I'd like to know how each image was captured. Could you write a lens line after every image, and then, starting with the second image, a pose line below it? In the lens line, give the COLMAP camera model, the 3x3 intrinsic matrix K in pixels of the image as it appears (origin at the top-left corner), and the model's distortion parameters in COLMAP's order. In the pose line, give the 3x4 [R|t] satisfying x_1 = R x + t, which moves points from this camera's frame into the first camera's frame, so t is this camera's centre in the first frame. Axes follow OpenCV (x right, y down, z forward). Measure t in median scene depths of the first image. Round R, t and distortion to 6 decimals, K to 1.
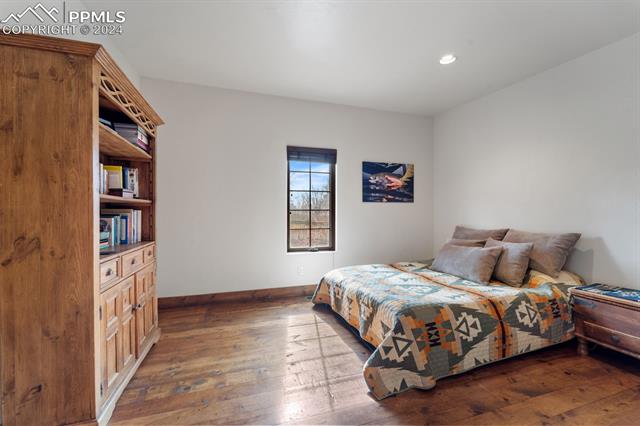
lens RADIAL K [[259.9, 0, 318.7], [0, 259.9, 212.3], [0, 0, 1]] dist [0.003625, -0.002134]
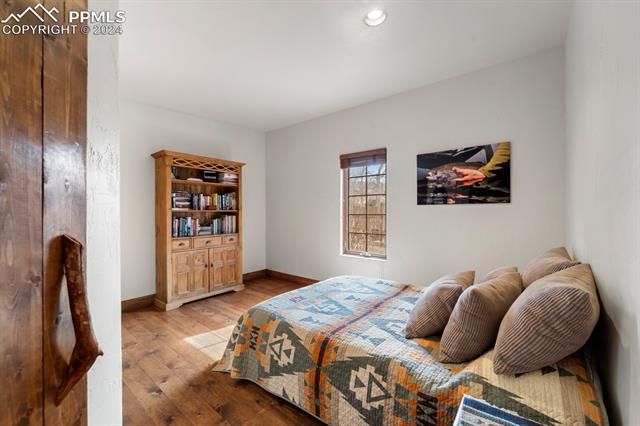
lens RADIAL K [[259.9, 0, 317.7], [0, 259.9, 213.6], [0, 0, 1]] dist [0.003625, -0.002134]
pose [[0.545365, 0.003493, -0.838191, 0.678757], [0.001948, 0.999983, 0.005435, -0.018146], [0.838196, -0.004597, 0.545349, 0.298585]]
